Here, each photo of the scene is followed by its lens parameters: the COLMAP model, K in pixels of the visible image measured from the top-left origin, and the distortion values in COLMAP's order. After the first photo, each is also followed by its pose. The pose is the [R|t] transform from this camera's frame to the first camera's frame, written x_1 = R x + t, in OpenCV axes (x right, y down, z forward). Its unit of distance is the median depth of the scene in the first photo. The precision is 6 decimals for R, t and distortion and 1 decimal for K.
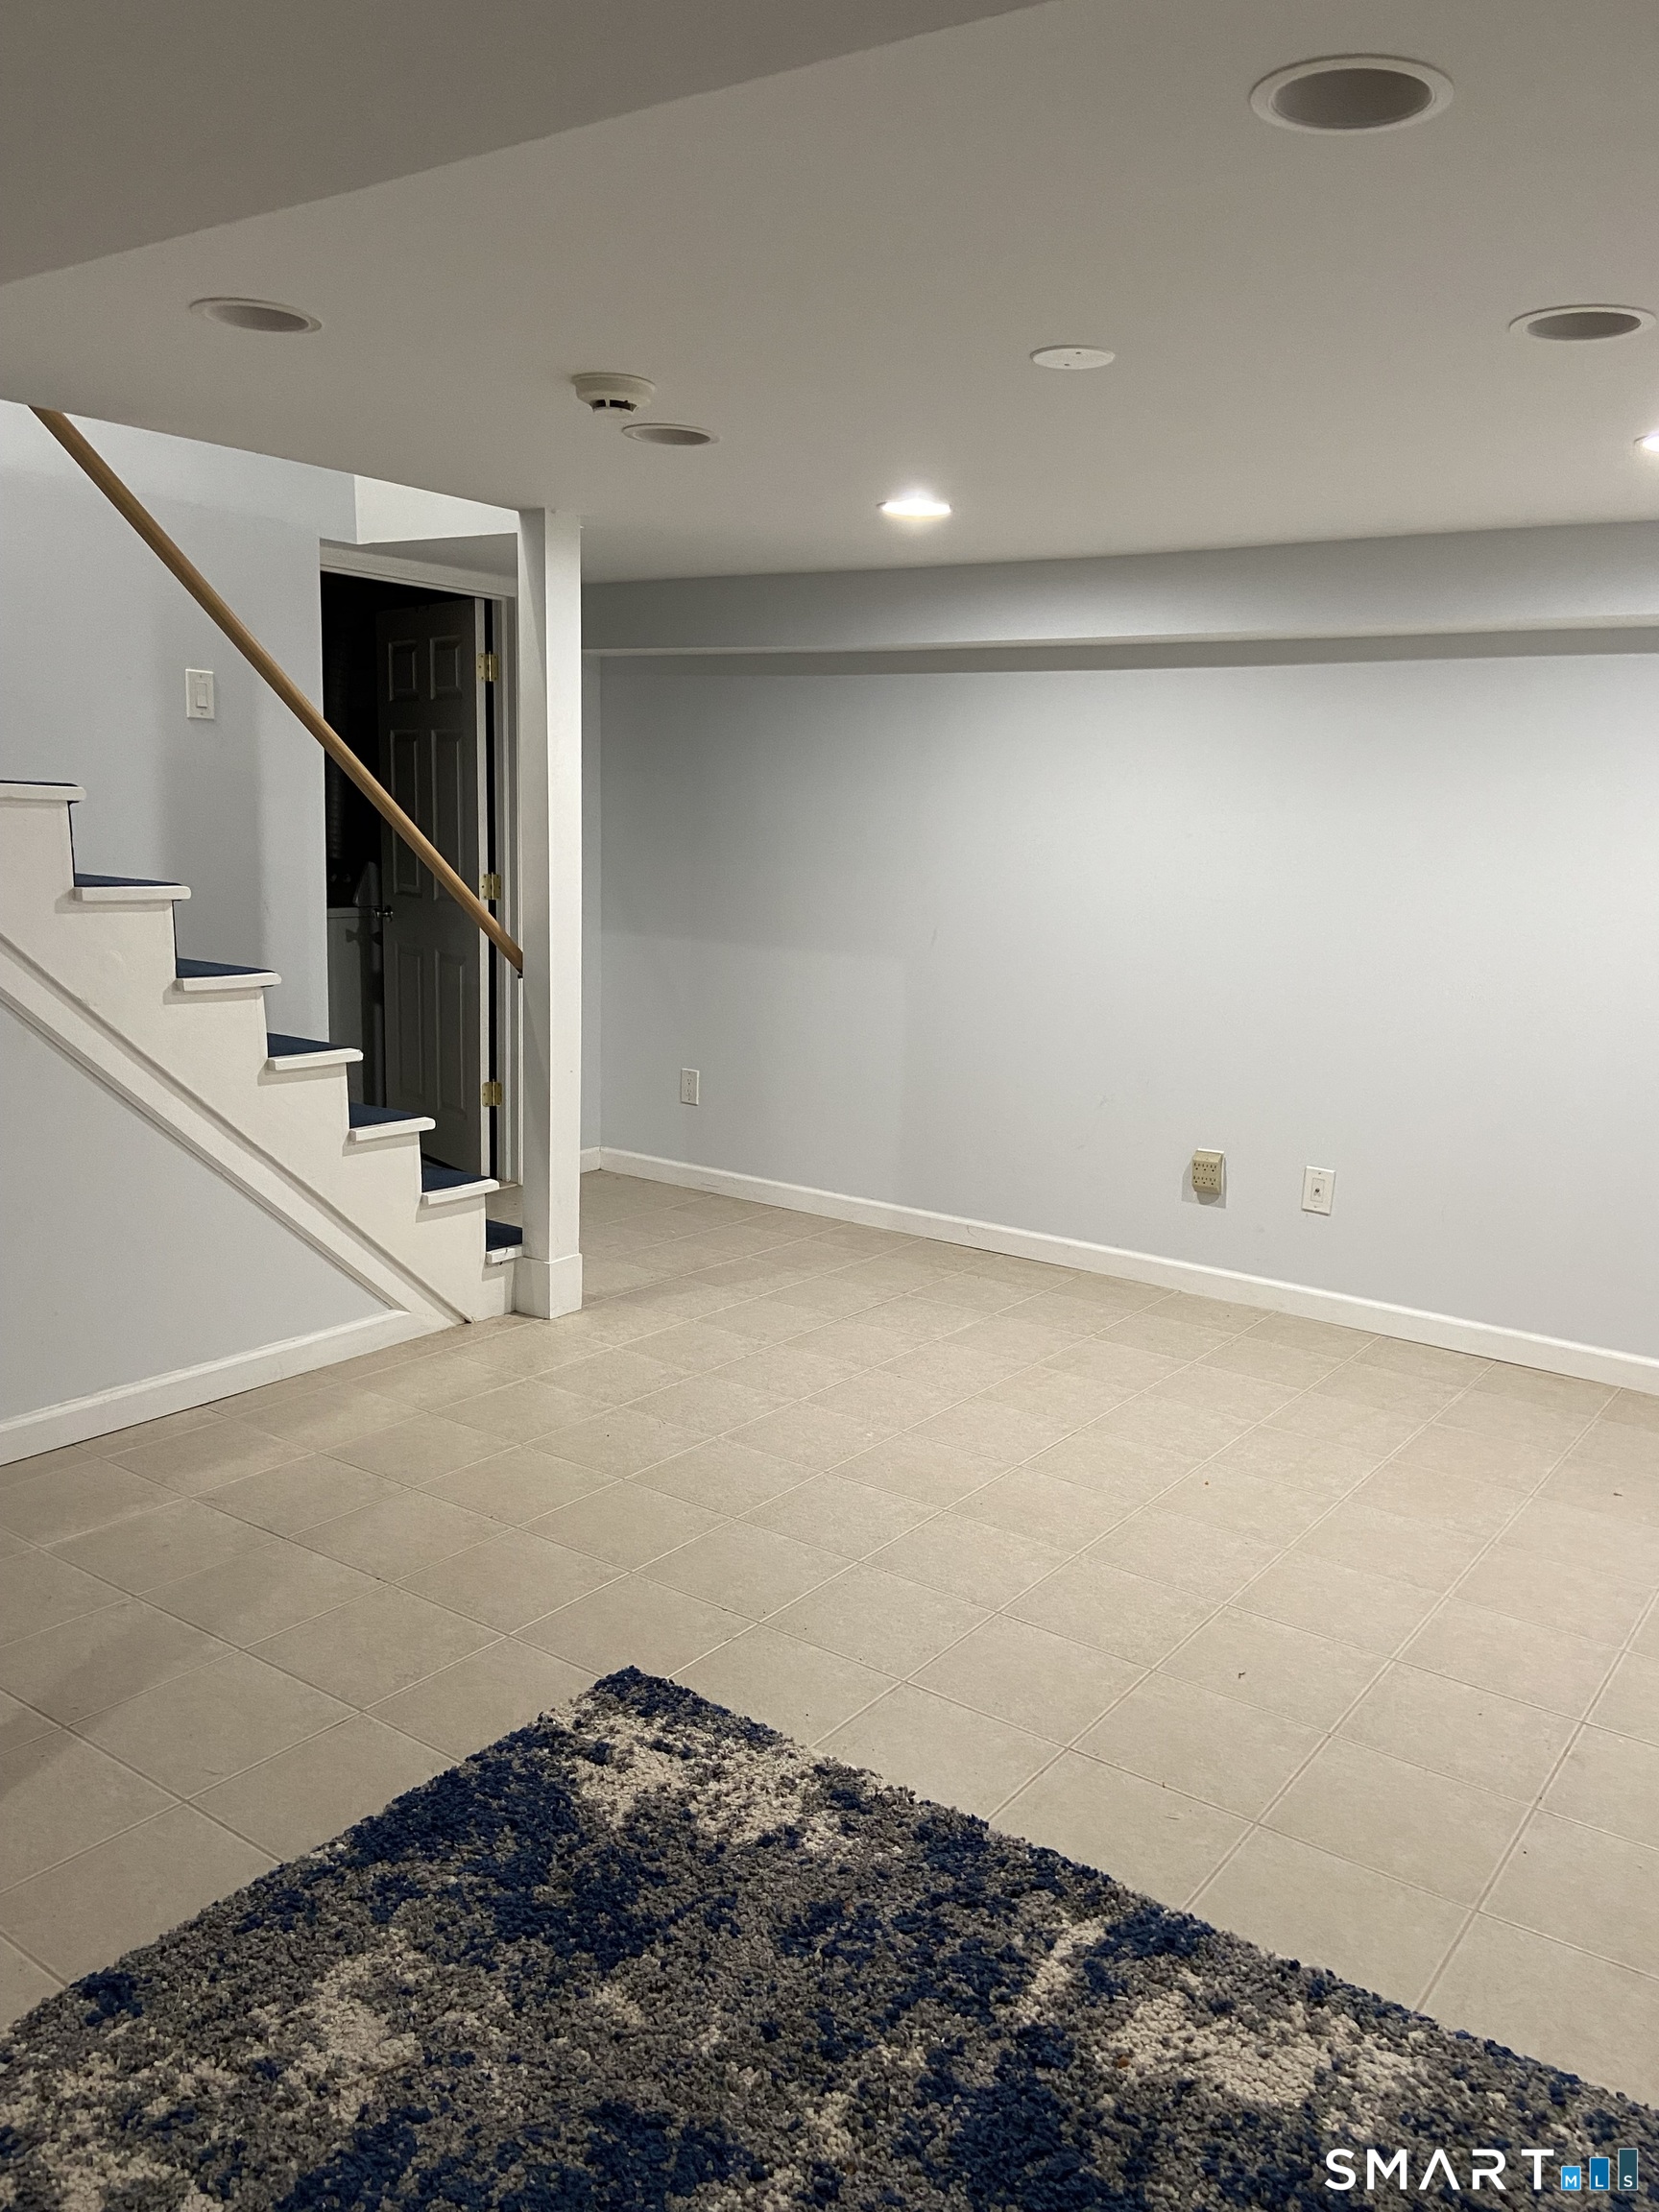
lens RADIAL K [[1674.0, 0, 881.1], [0, 1674.0, 1102.5], [0, 0, 1]] dist [0.039096, -0.016728]
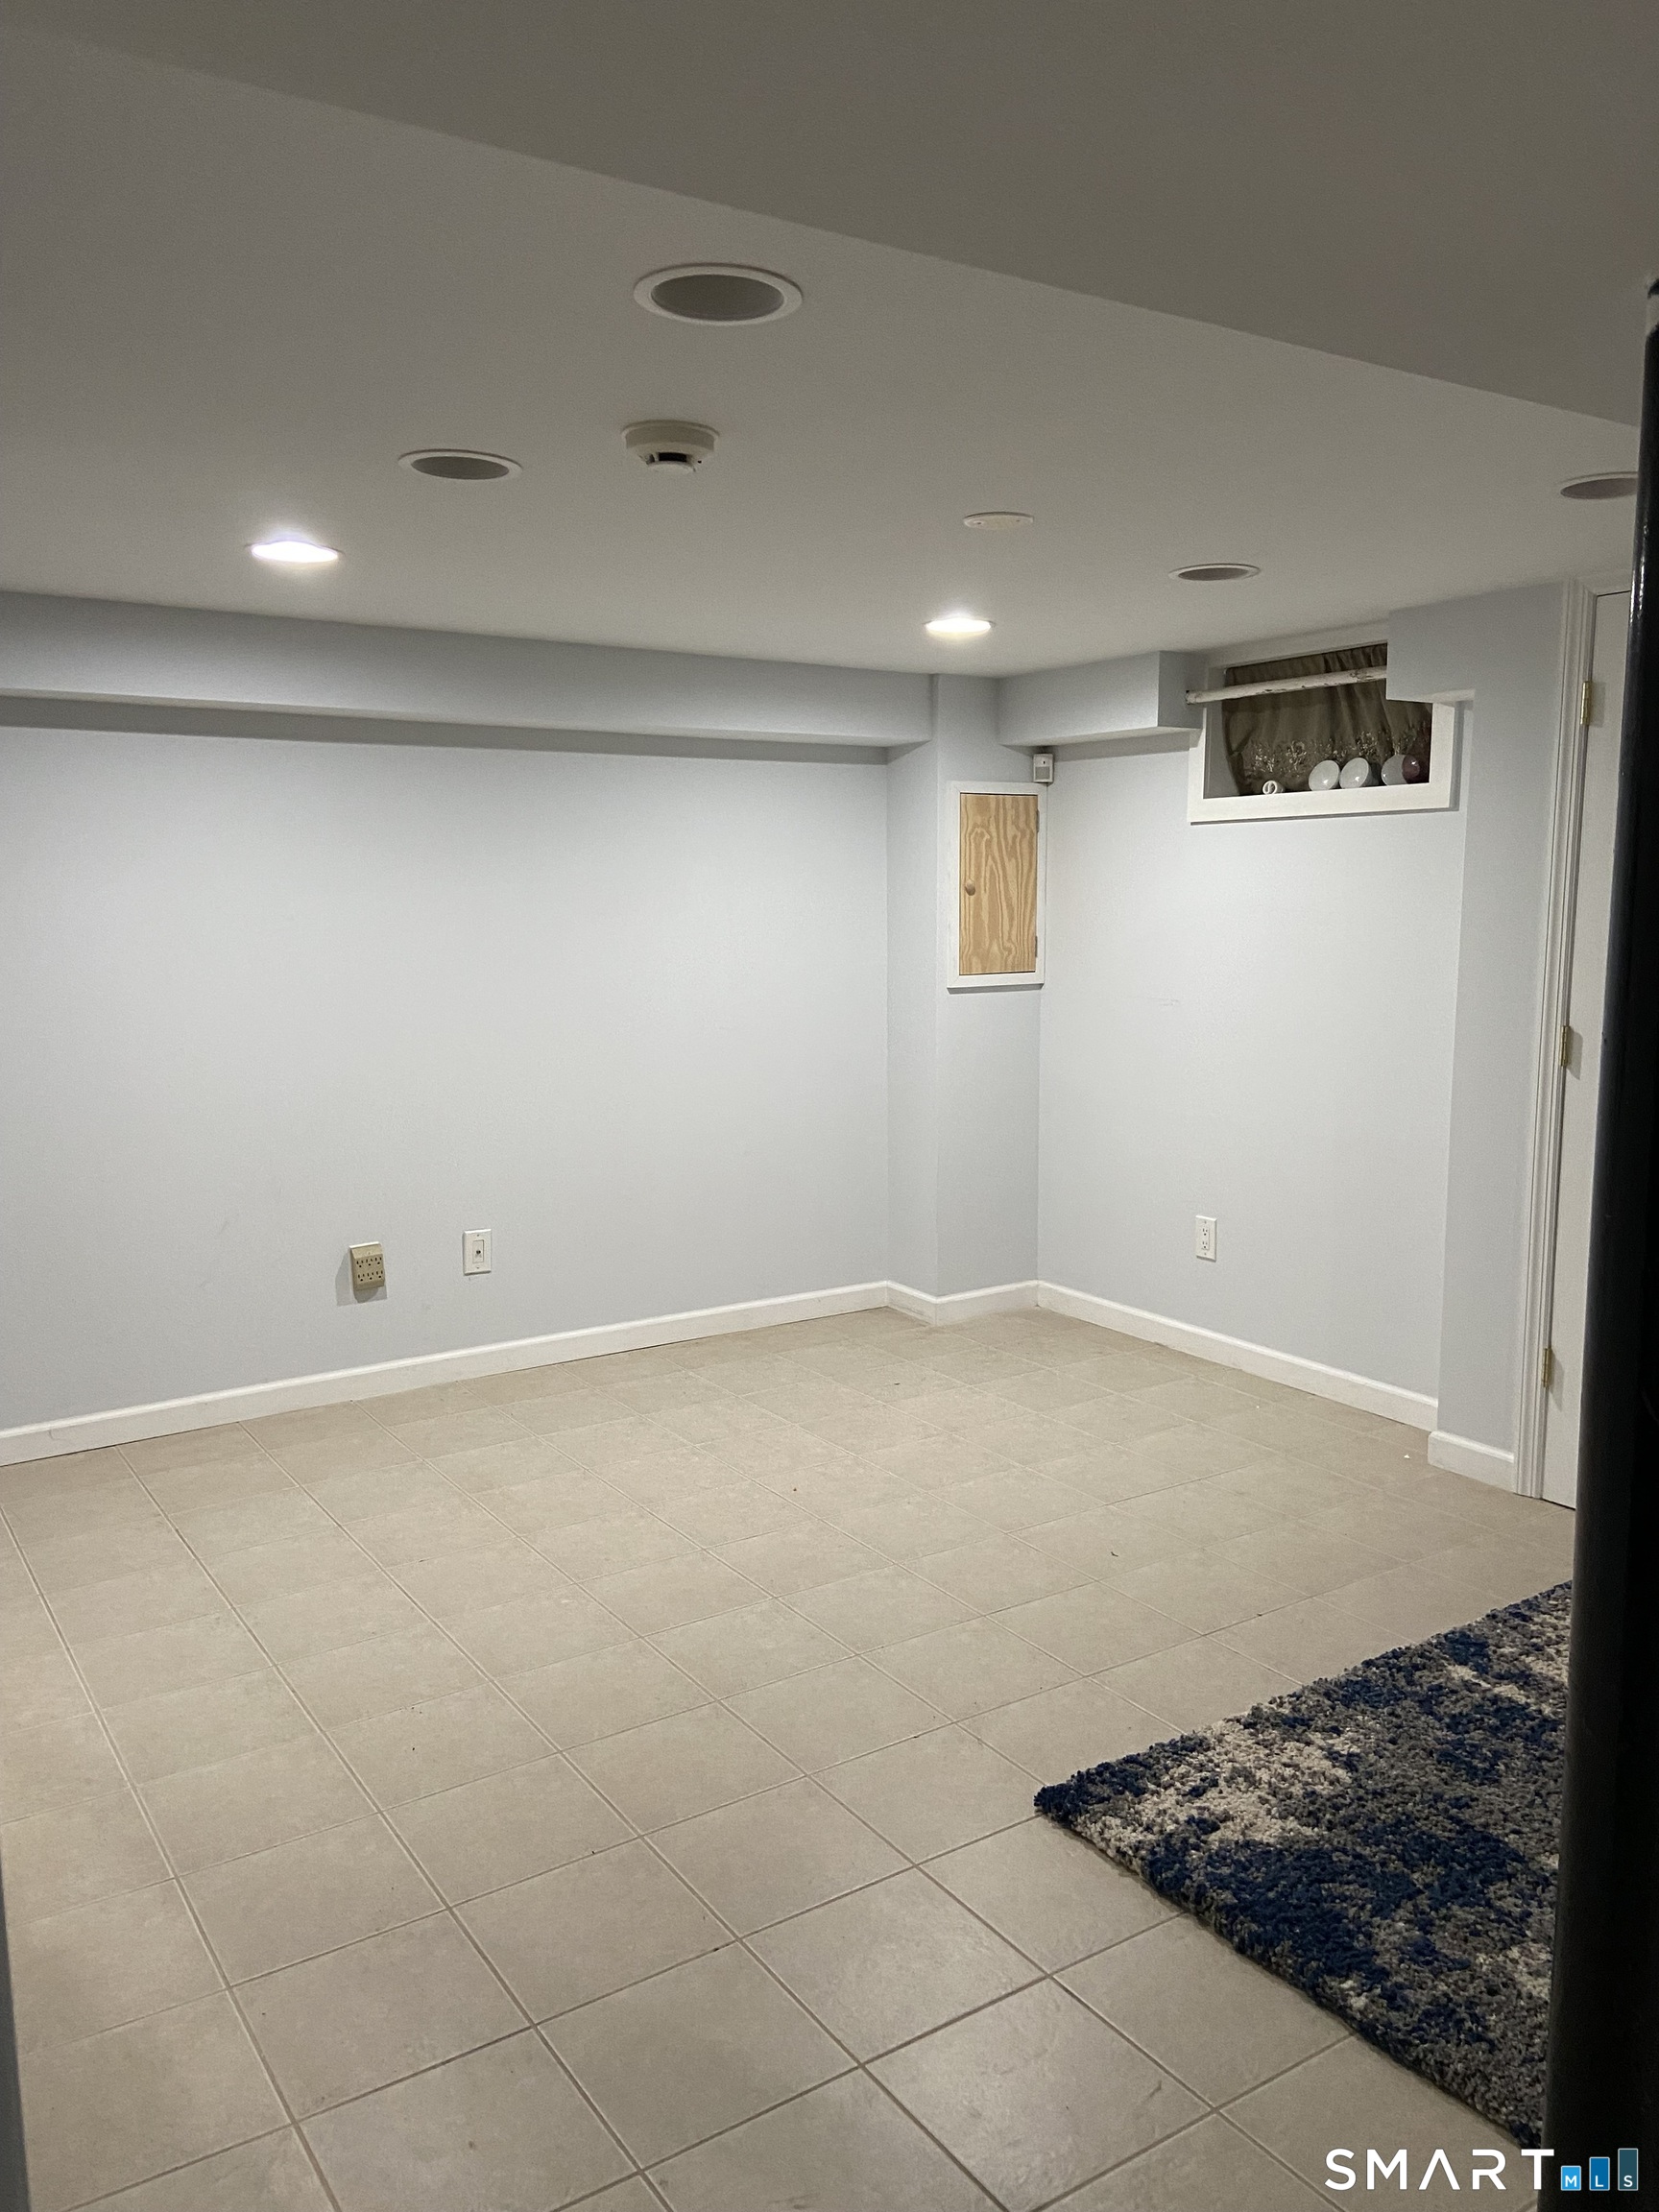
lens RADIAL K [[1674.0, 0, 826.2], [0, 1674.0, 1111.8], [0, 0, 1]] dist [0.039096, -0.016728]
pose [[0.373922, -0.174476, 0.910901, -0.807584], [0.192991, 0.975284, 0.107585, -0.139483], [-0.907159, 0.135568, 0.398352, 0.535643]]
